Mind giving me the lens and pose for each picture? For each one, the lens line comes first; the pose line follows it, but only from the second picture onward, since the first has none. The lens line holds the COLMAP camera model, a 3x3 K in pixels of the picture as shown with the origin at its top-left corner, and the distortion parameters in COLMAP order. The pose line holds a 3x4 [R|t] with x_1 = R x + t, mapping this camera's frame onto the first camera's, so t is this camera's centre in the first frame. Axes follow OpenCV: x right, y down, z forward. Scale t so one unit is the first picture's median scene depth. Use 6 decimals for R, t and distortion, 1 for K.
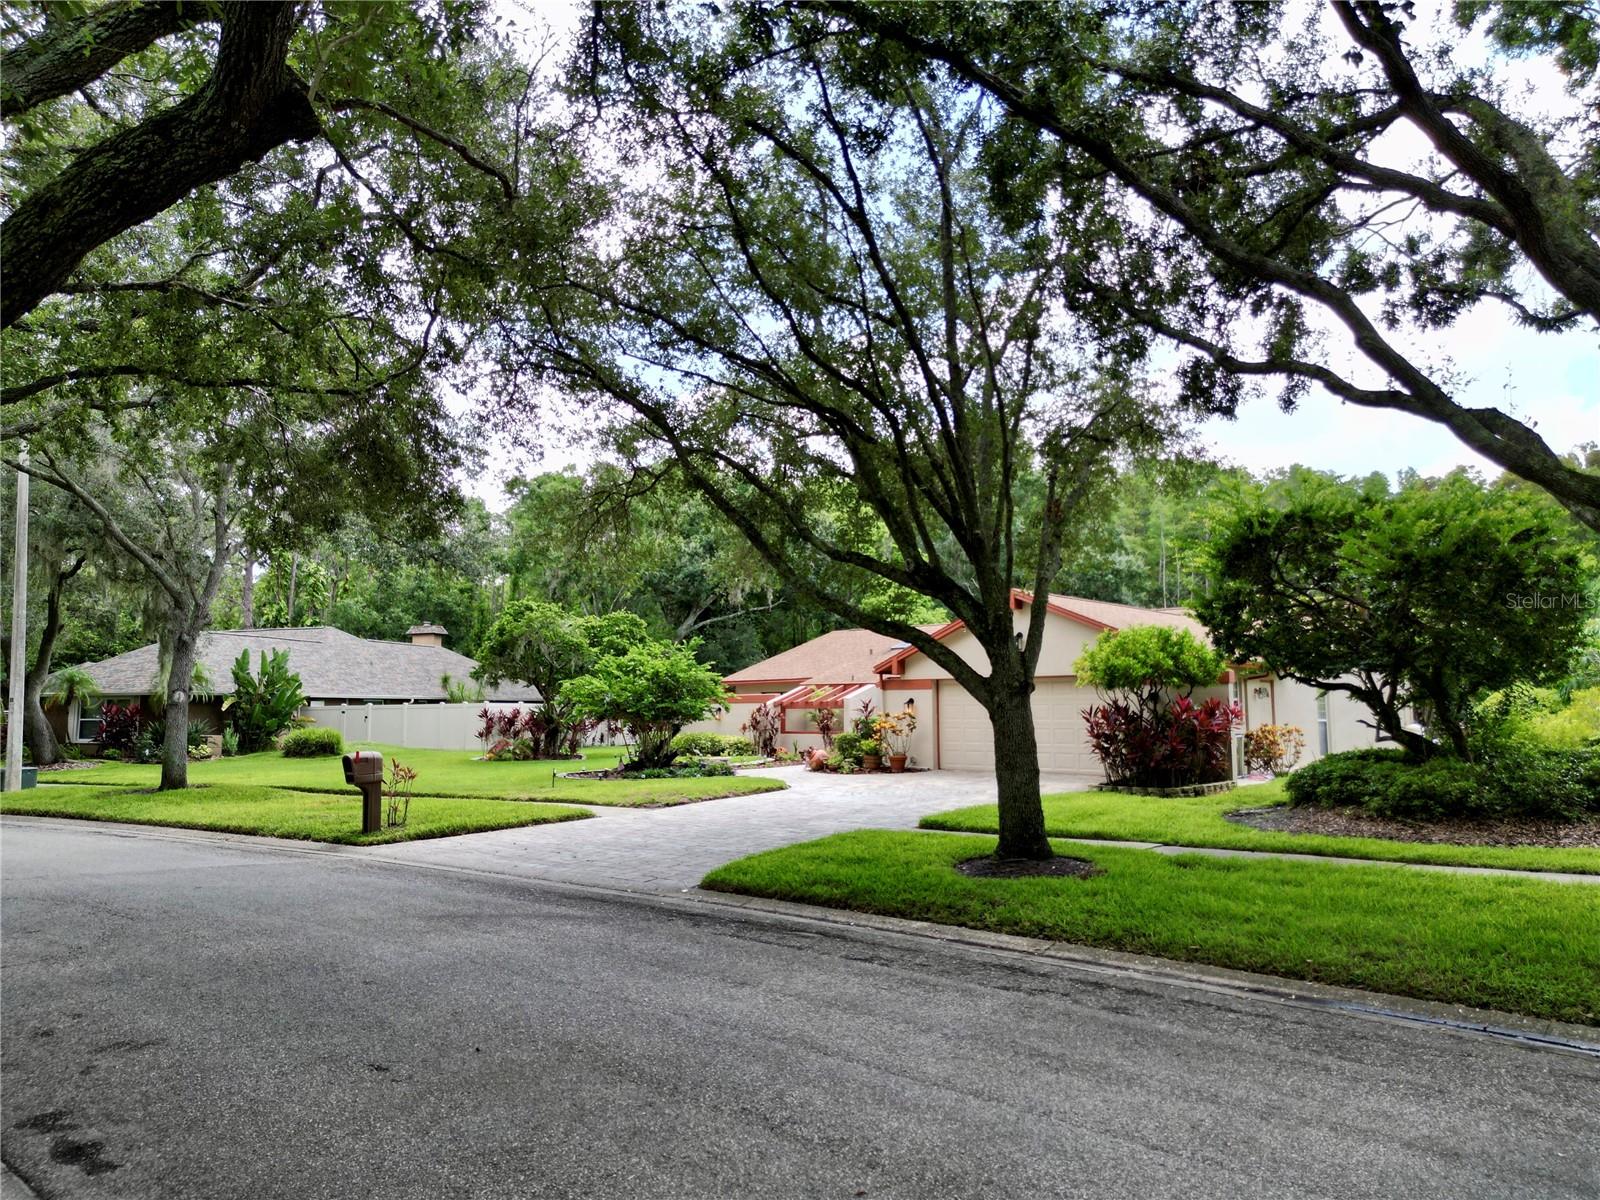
lens RADIAL K [[1116.5, 0, 800.0], [0, 1116.5, 600.0], [0, 0, 1]] dist [0.081992, -0.080495]
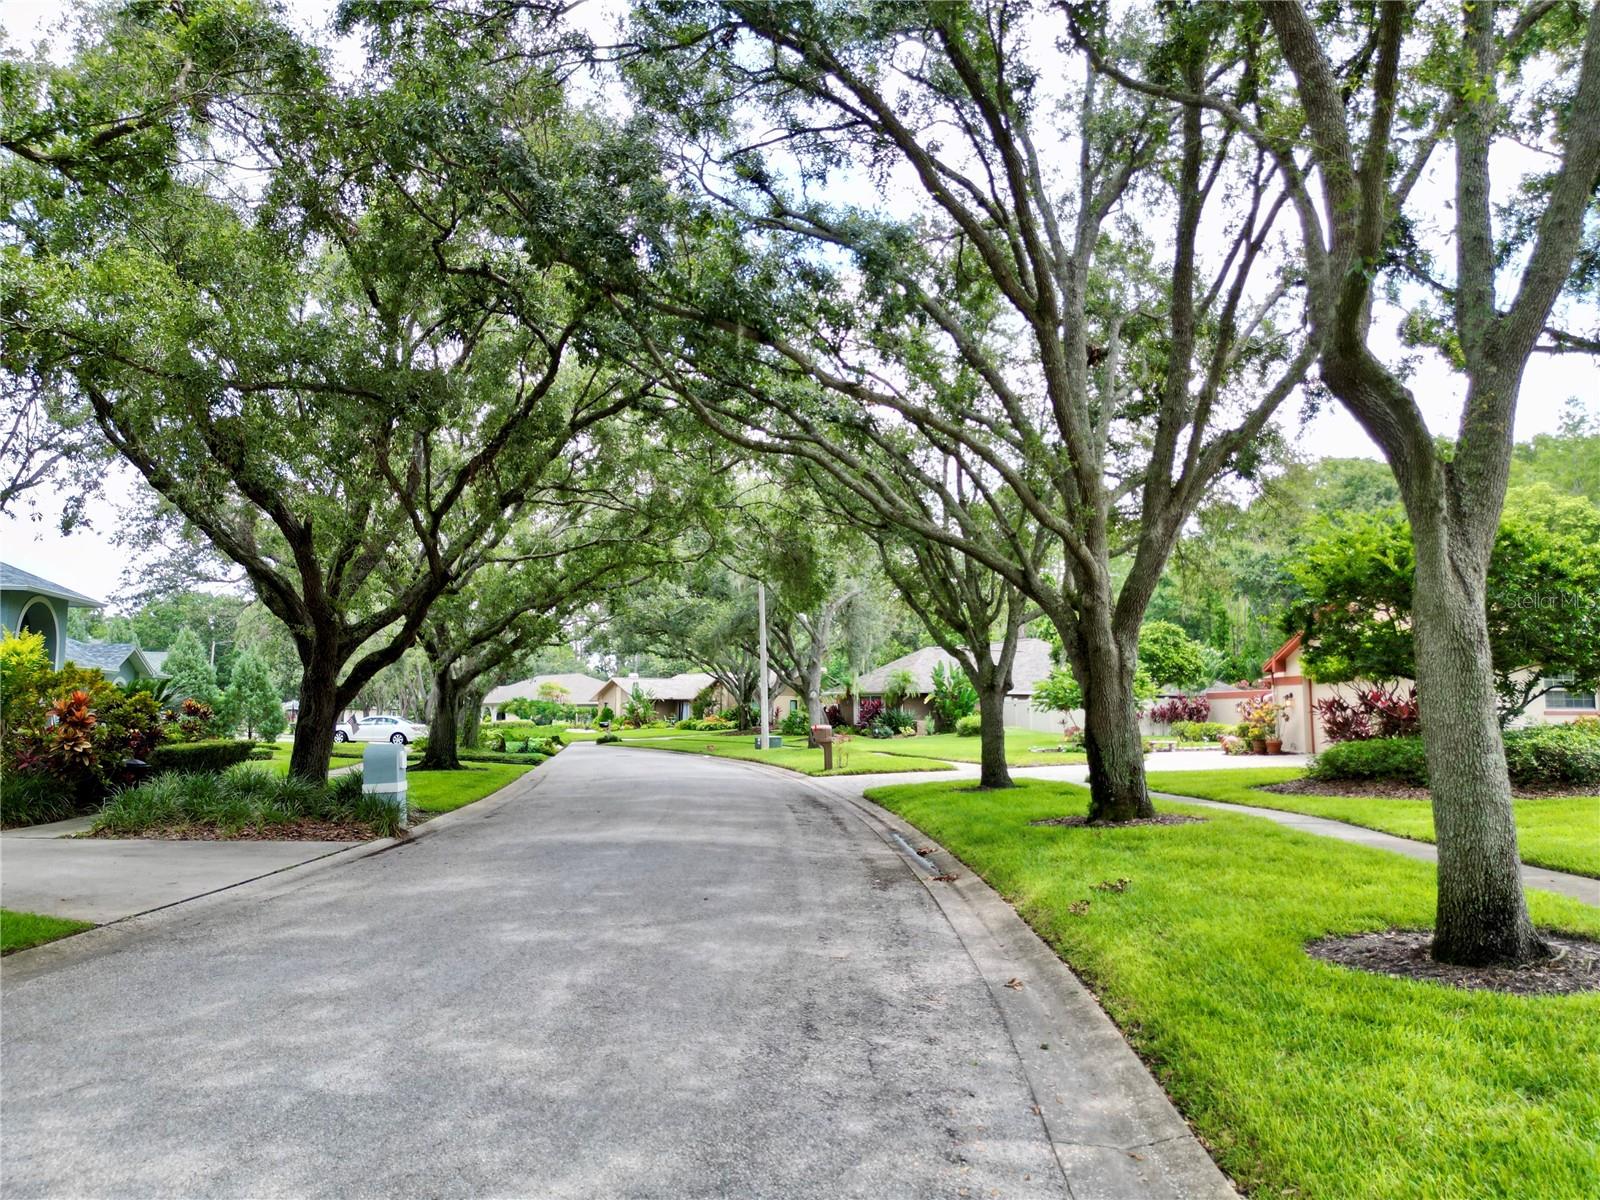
lens RADIAL K [[1116.5, 0, 800.0], [0, 1116.5, 600.0], [0, 0, 1]] dist [0.081992, -0.080495]
pose [[0.714247, -0.068393, -0.696544, 0.451362], [0.071681, 0.997129, -0.024405, -0.012526], [0.696213, -0.032497, 0.717099, -0.152920]]
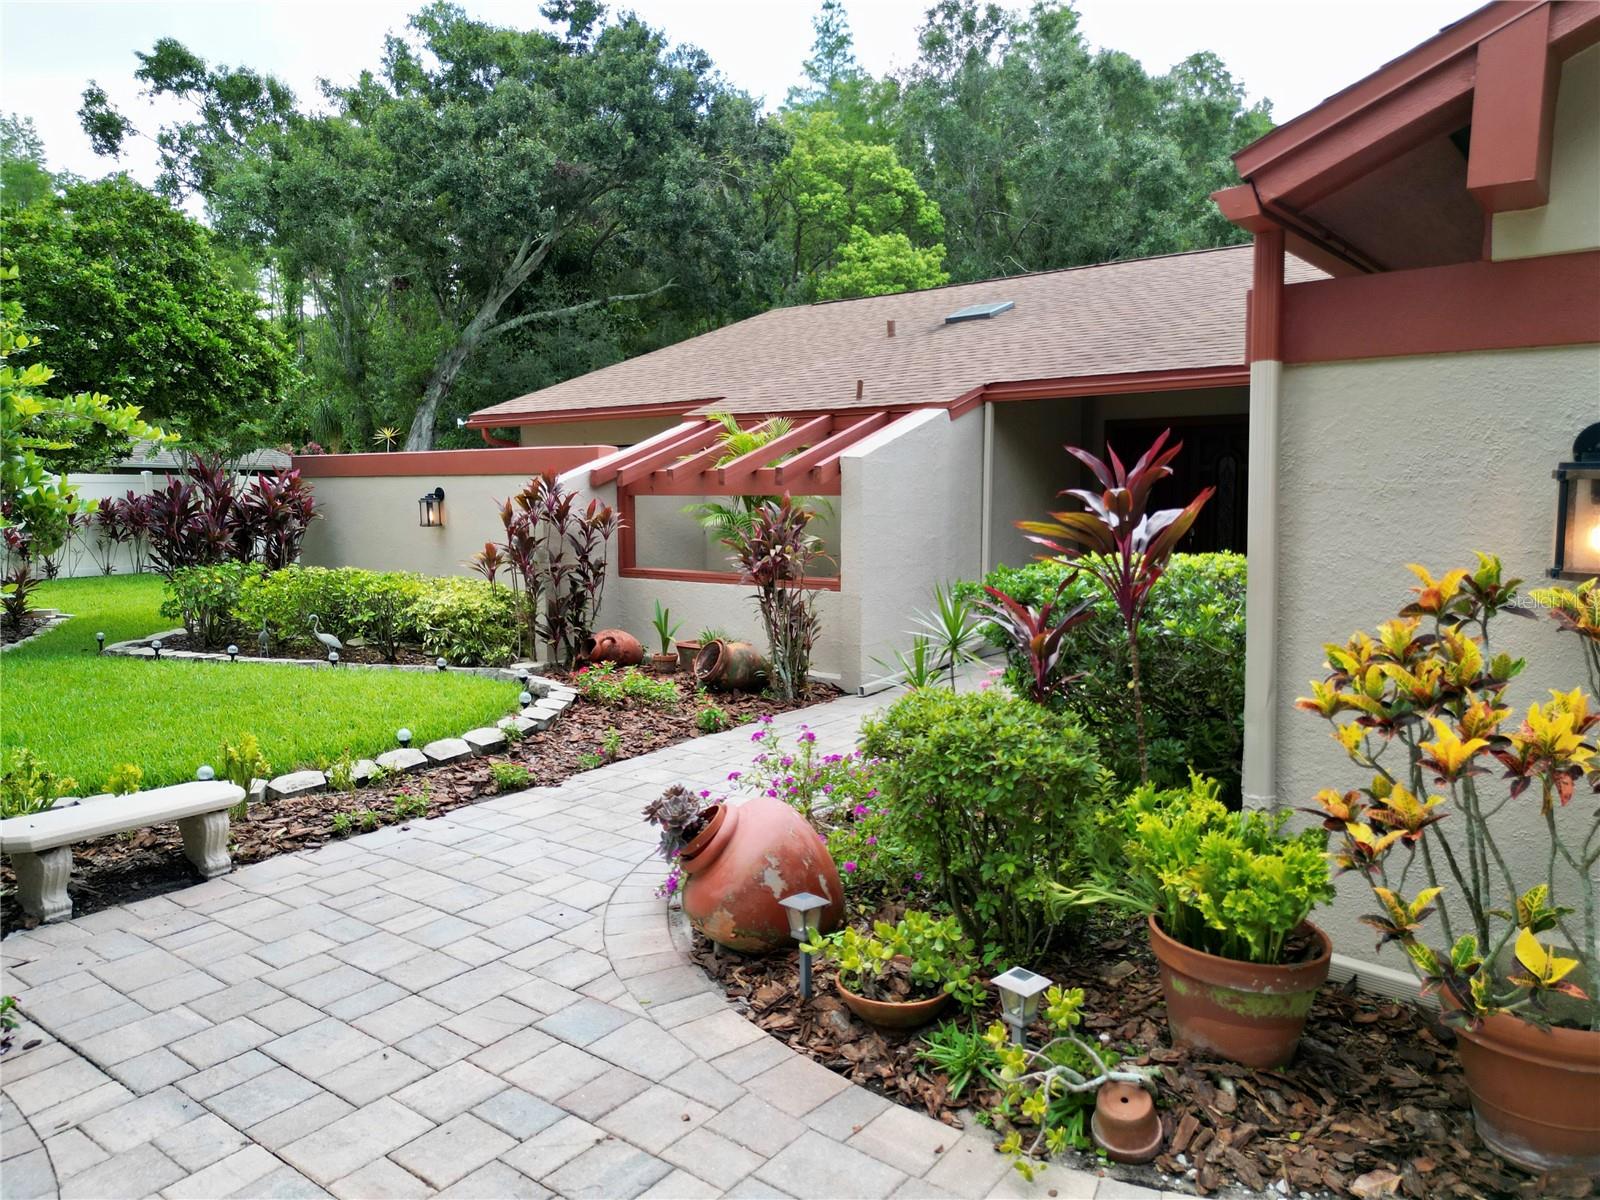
lens RADIAL K [[1116.5, 0, 800.0], [0, 1116.5, 600.0], [0, 0, 1]] dist [0.081992, -0.080495]
pose [[0.997748, -0.007287, 0.066683, 0.011309], [-0.006224, 0.979737, 0.200193, 0.066722], [-0.066791, -0.200157, 0.977485, 0.718799]]
